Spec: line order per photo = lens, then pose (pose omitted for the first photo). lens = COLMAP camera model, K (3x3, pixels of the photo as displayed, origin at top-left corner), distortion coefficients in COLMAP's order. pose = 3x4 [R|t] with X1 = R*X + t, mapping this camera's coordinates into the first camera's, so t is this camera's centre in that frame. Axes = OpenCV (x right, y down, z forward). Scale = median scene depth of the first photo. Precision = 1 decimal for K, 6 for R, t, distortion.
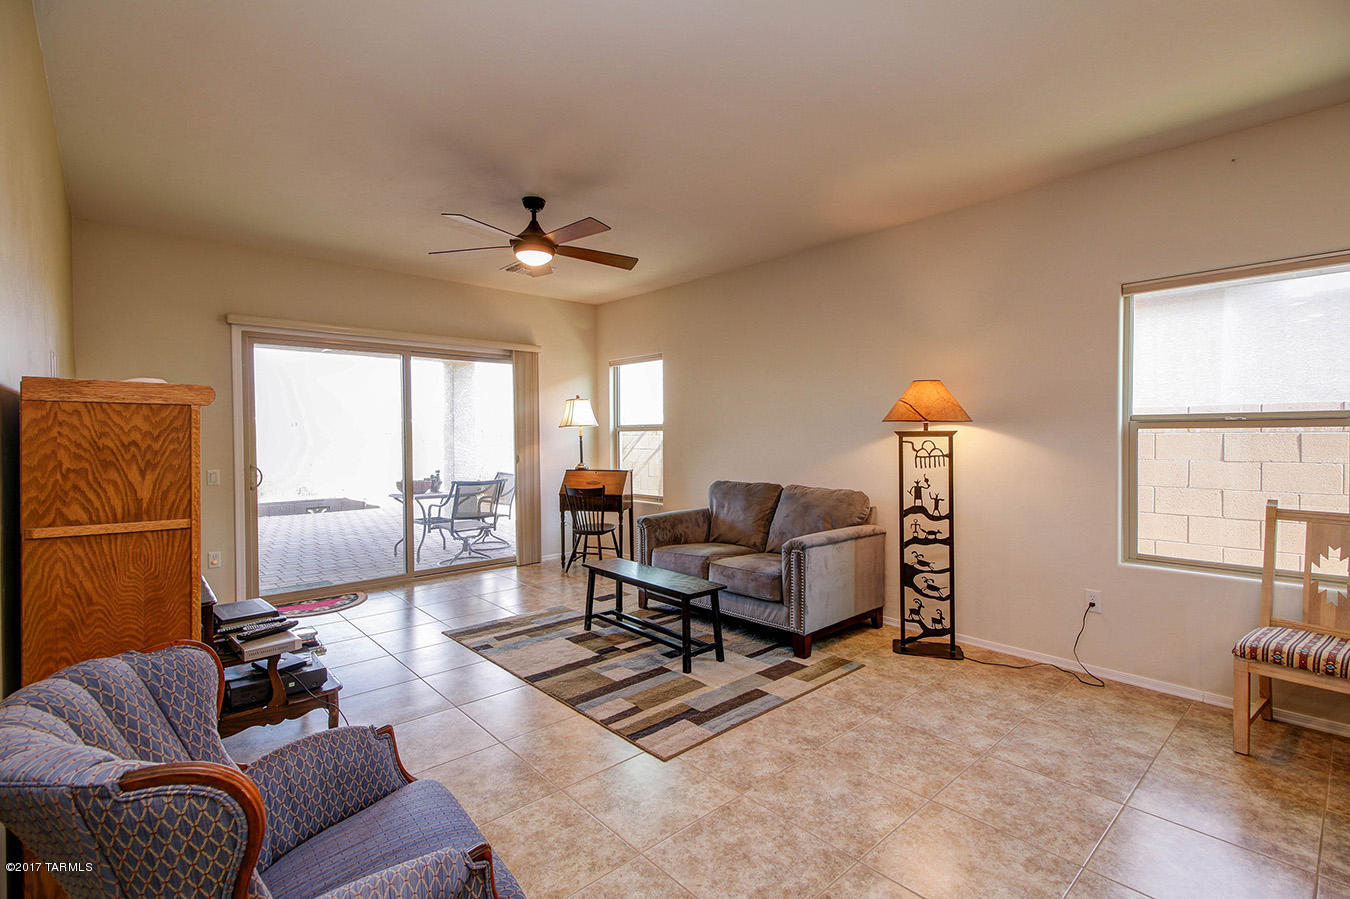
lens RADIAL K [[617.3, 0, 678.0], [0, 617.3, 446.8], [0, 0, 1]] dist [0.016535, -0.008664]
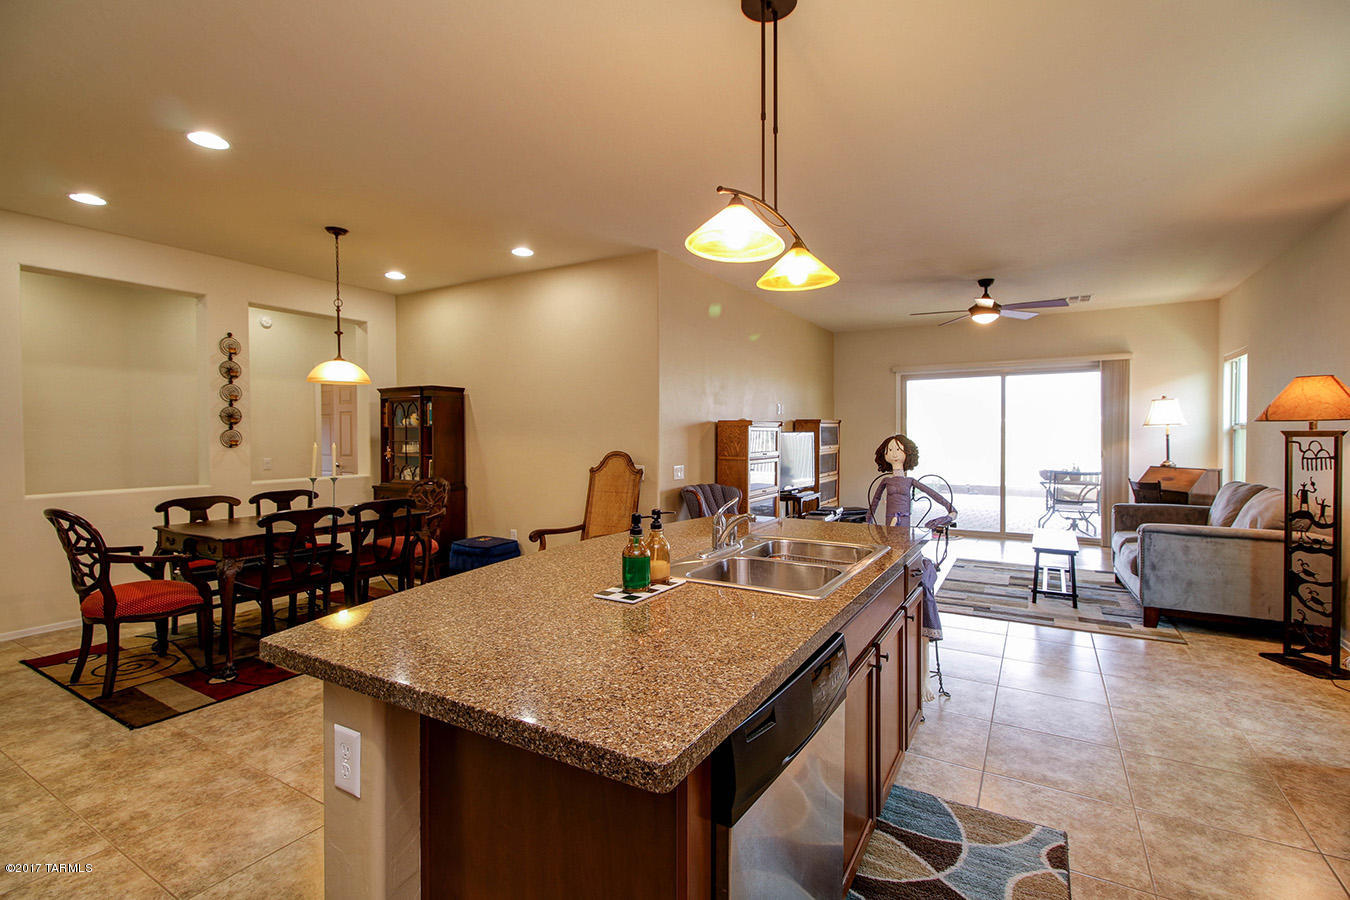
lens RADIAL K [[617.3, 0, 670.0], [0, 617.3, 446.1], [0, 0, 1]] dist [0.016535, -0.008664]
pose [[0.294981, 0.021921, -0.955252, 0.994330], [-0.018300, 0.999683, 0.017289, -0.000671], [0.955328, 0.012381, 0.295288, -0.191868]]
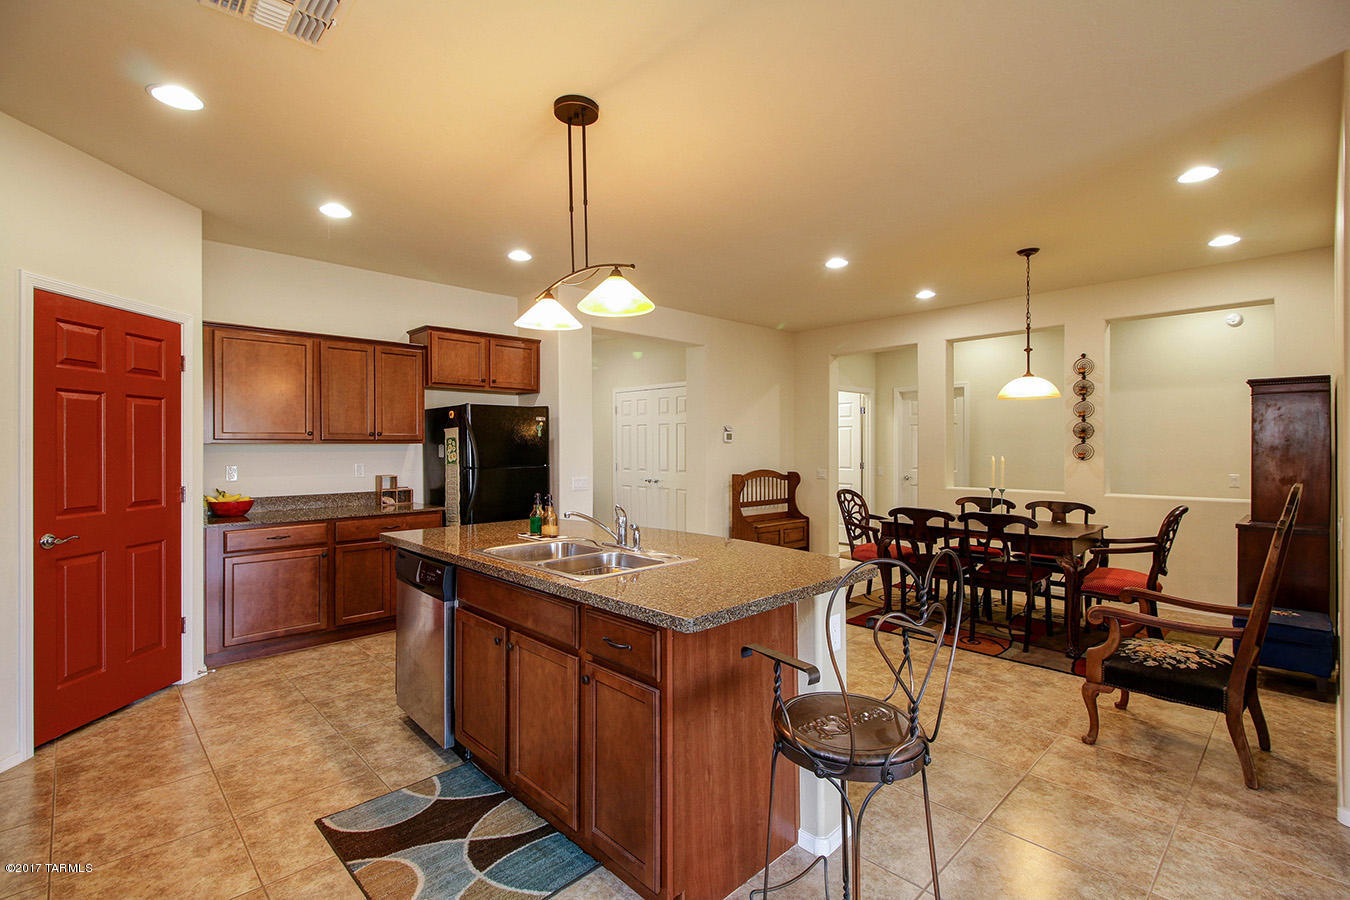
lens RADIAL K [[617.3, 0, 679.4], [0, 617.3, 447.0], [0, 0, 1]] dist [0.016535, -0.008664]
pose [[-0.999184, 0.005258, -0.040054, 0.434068], [0.004345, 0.999729, 0.022862, -0.024032], [0.040164, 0.022669, -0.998936, 0.705779]]
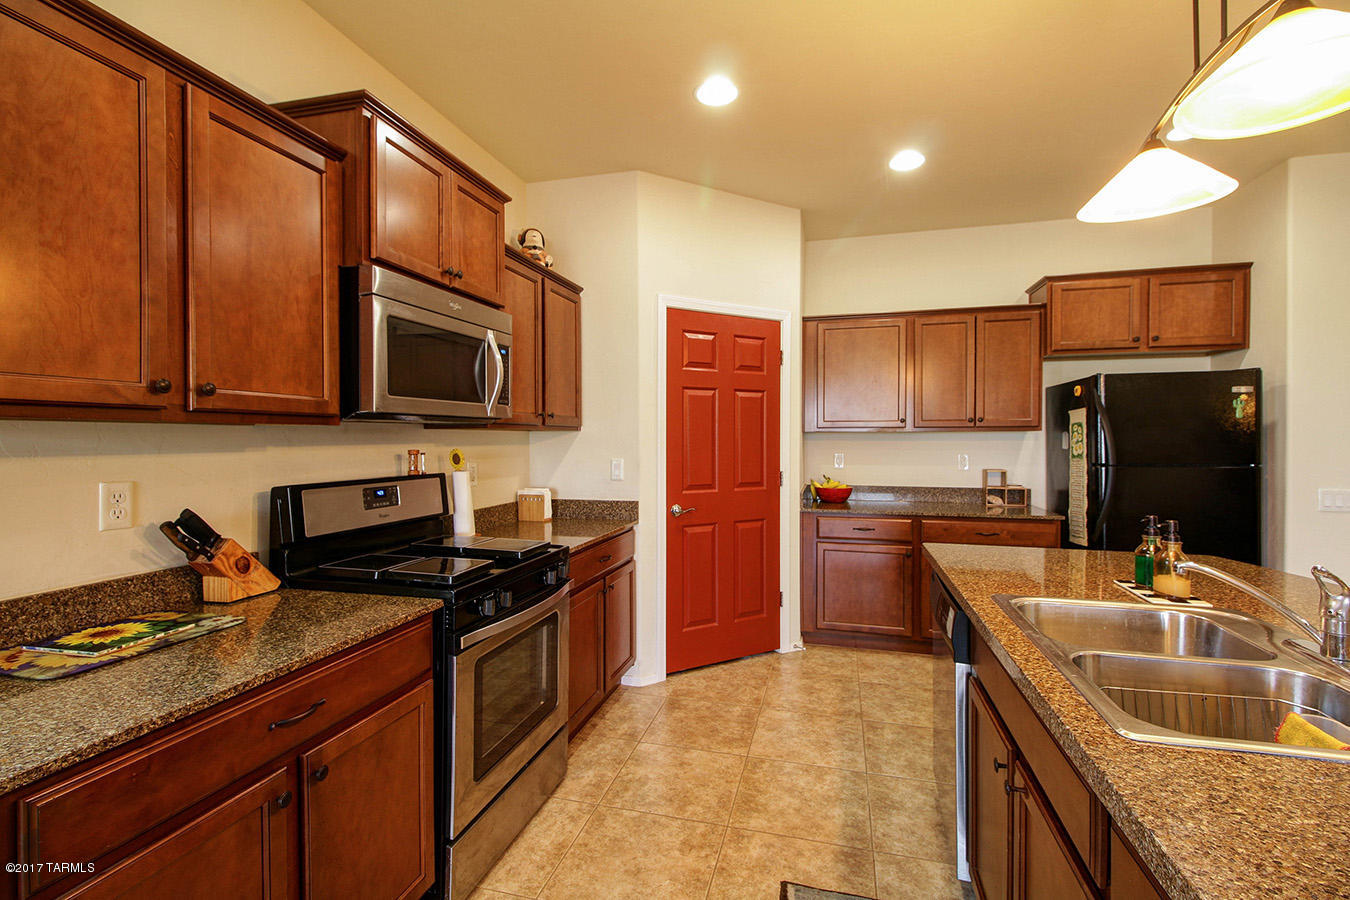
lens RADIAL K [[617.3, 0, 673.0], [0, 617.3, 446.6], [0, 0, 1]] dist [0.016535, -0.008664]
pose [[-0.542716, -0.008147, 0.839877, 0.396008], [0.019793, 0.999551, 0.022486, -0.013158], [-0.839683, 0.028827, -0.542311, 0.441927]]
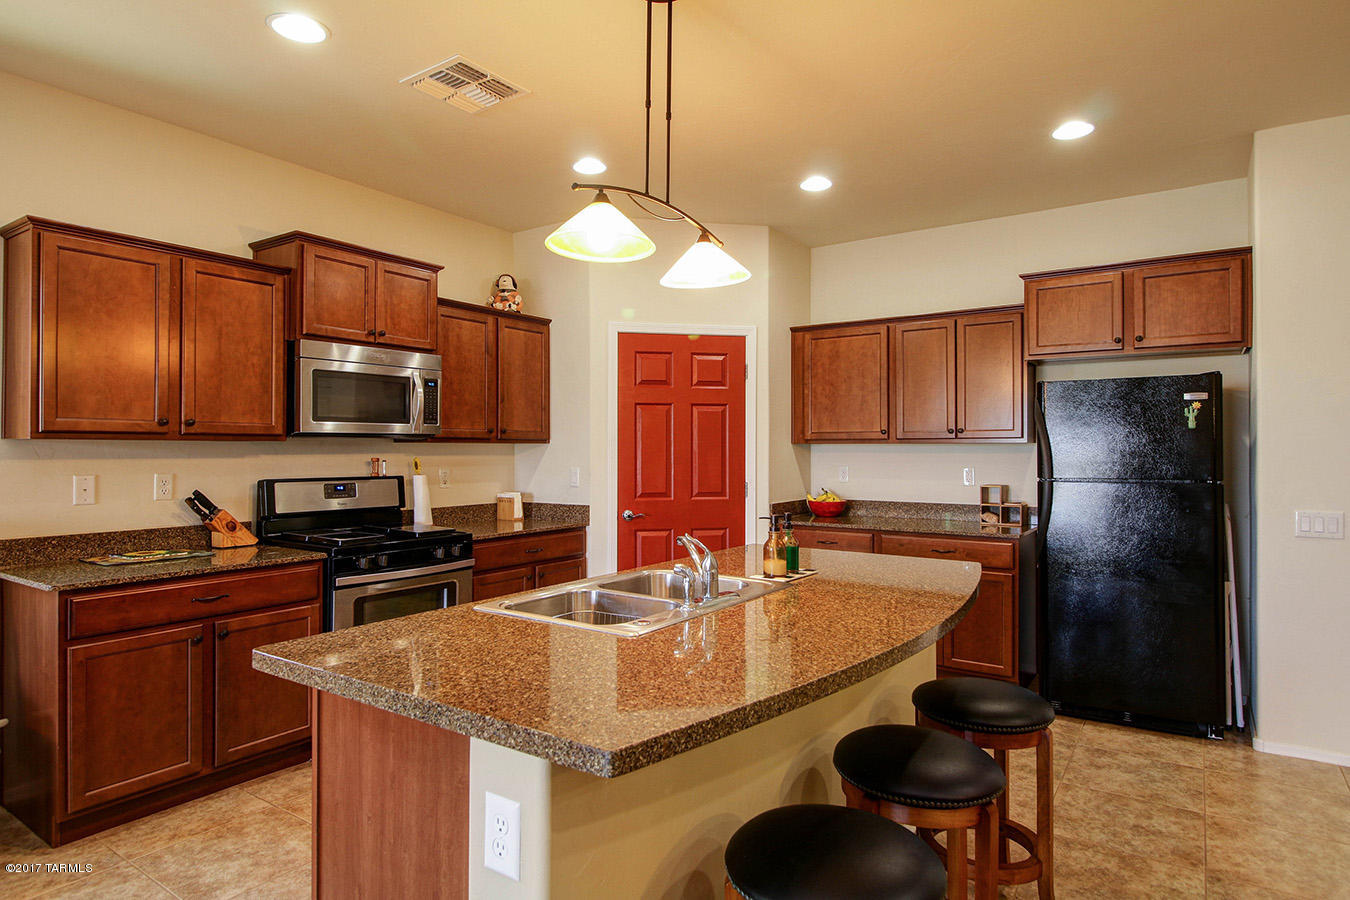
lens RADIAL K [[764.5, 0, 678.6], [0, 764.5, 445.3], [0, 0, 1]] dist [0.001988, -0.001100]
pose [[-0.232071, 0.008331, 0.972663, -0.056534], [0.019495, 0.999802, -0.003912, -0.006094], [-0.972503, 0.018054, -0.232188, 0.161326]]
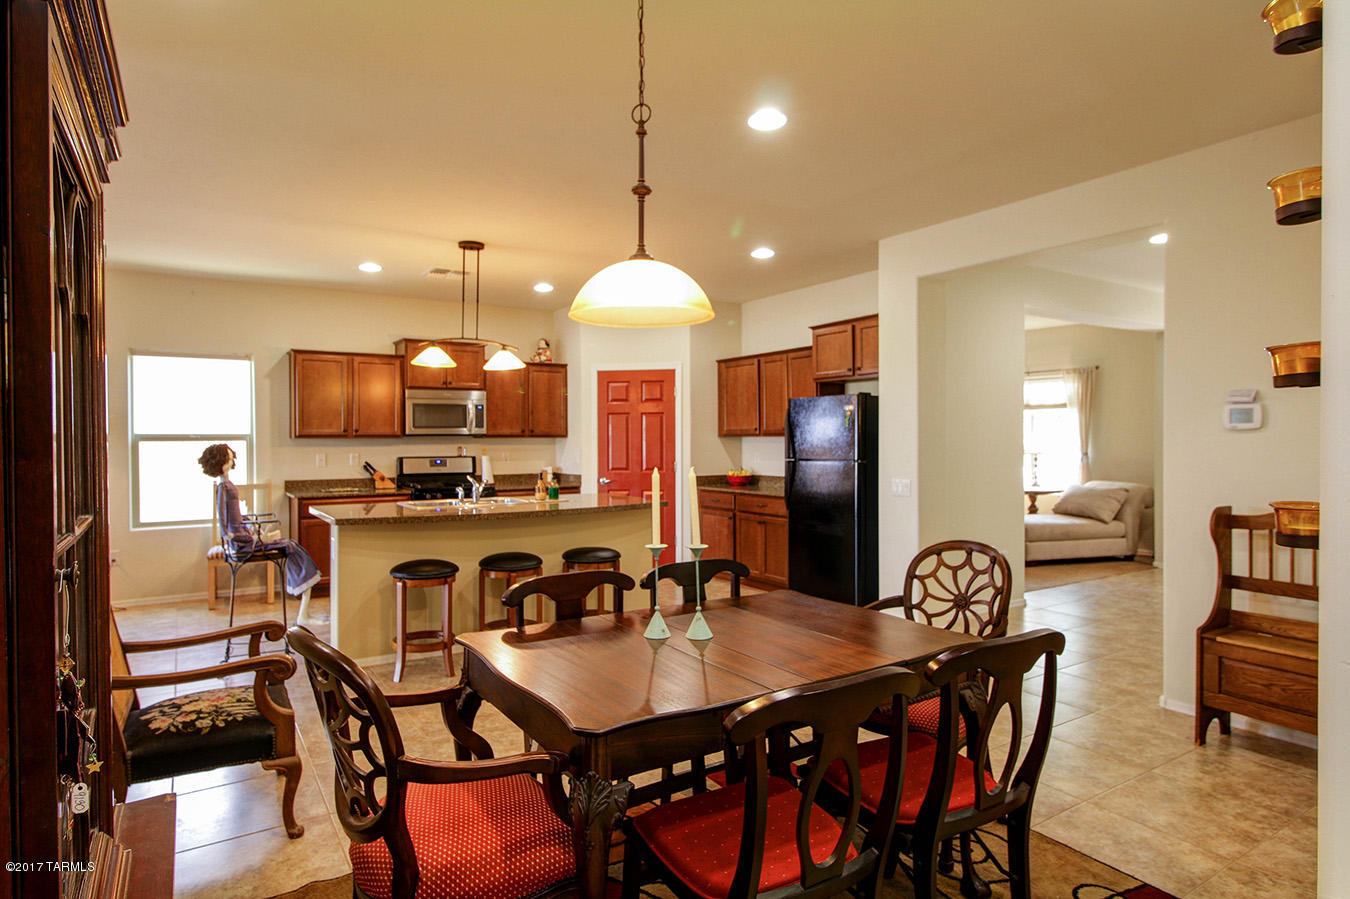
lens RADIAL K [[751.7, 0, 678.8], [0, 751.7, 440.6], [0, 0, 1]] dist [0.000992, -0.000055]
pose [[0.153990, 0.000741, 0.988072, -0.777959], [0.022799, 0.999731, -0.004303, 0.005265], [-0.987809, 0.023189, 0.153932, -0.540169]]
